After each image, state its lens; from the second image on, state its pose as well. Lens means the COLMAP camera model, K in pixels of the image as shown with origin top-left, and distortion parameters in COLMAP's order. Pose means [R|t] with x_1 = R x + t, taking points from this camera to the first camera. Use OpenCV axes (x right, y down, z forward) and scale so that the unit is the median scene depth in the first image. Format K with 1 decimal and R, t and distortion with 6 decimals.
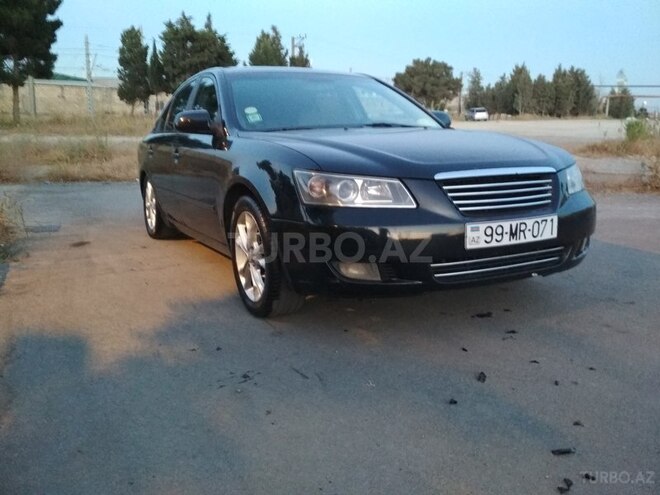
lens RADIAL K [[601.4, 0, 330.0], [0, 601.4, 247.5], [0, 0, 1]] dist [0.120684, -0.257989]
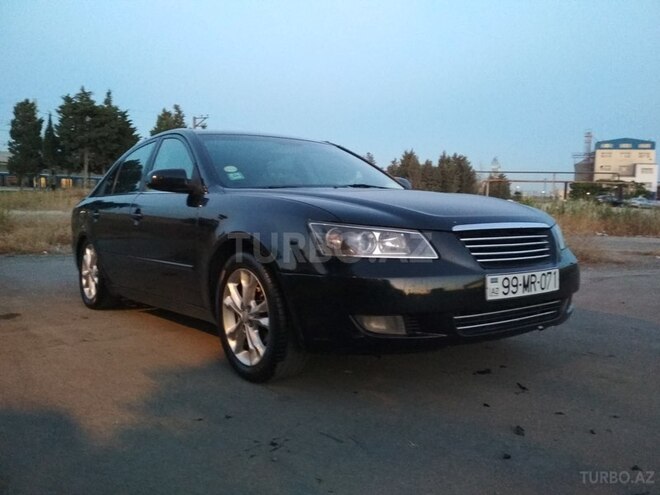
lens RADIAL K [[601.4, 0, 330.0], [0, 601.4, 247.5], [0, 0, 1]] dist [0.120684, -0.257989]
pose [[0.984830, -0.000261, 0.173521, -0.155557], [0.022576, 0.991692, -0.126640, 0.028167], [-0.172046, 0.128636, 0.976654, 0.044975]]
